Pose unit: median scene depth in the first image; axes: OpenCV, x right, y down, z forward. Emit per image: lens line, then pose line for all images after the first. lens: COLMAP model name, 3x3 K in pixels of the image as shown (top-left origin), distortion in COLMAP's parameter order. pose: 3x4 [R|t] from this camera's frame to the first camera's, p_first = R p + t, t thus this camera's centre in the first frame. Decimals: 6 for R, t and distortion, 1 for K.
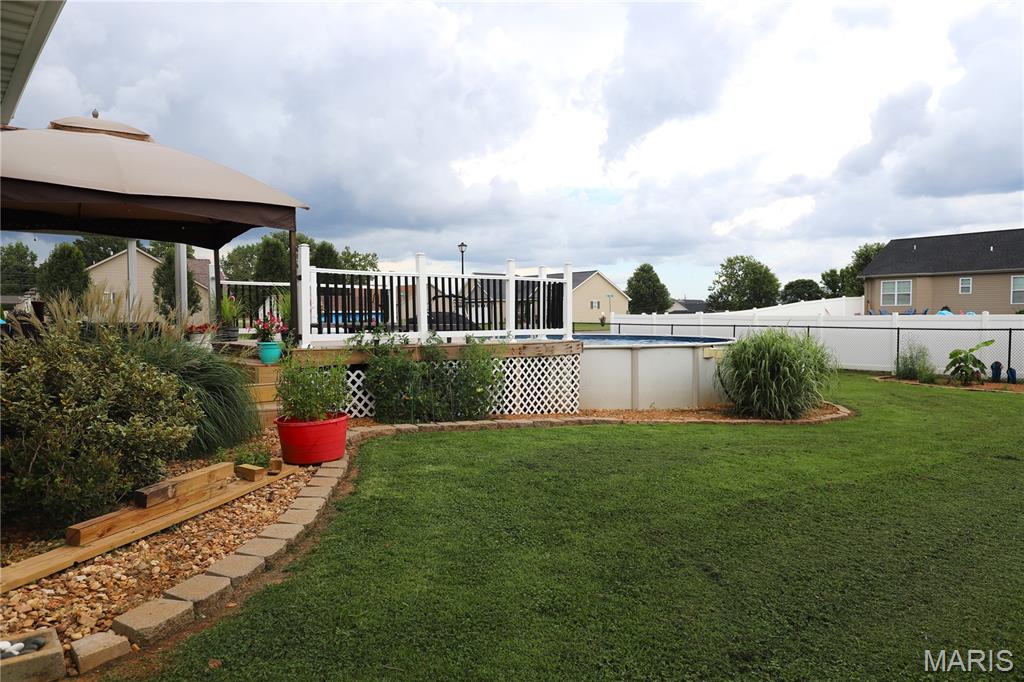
lens RADIAL K [[694.8, 0, 512.0], [0, 694.8, 341.0], [0, 0, 1]] dist [-0.004205, -0.000541]
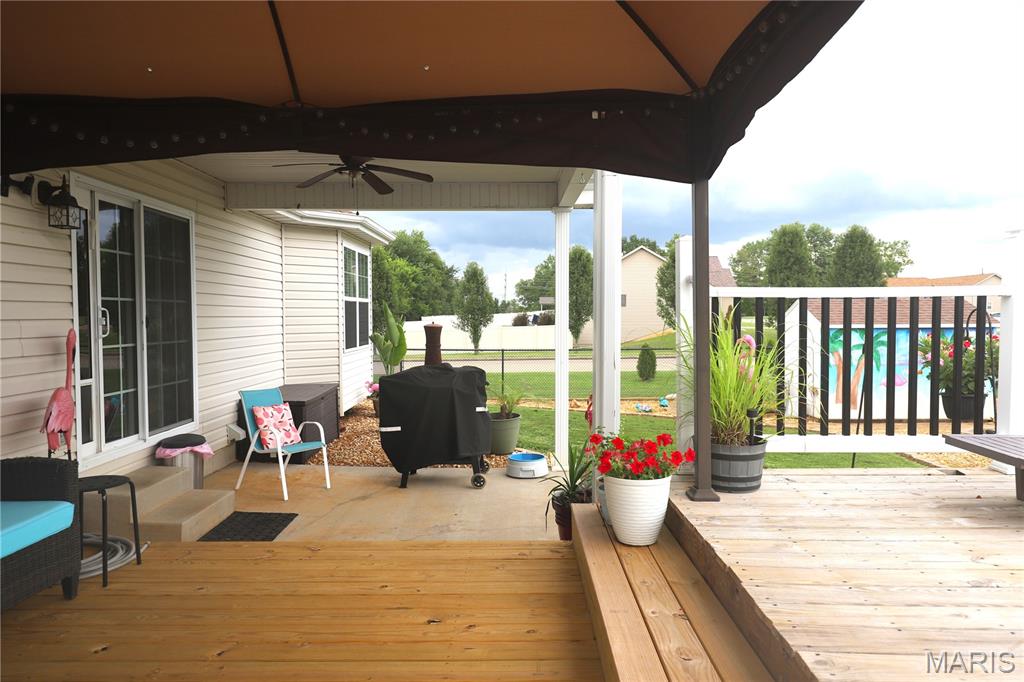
lens RADIAL K [[694.8, 0, 512.0], [0, 694.8, 341.0], [0, 0, 1]] dist [-0.004205, -0.000541]
pose [[0.765097, 0.023818, -0.643474, -0.114366], [-0.020278, 0.999711, 0.012894, -0.025689], [0.643596, 0.003183, 0.765359, 0.279765]]
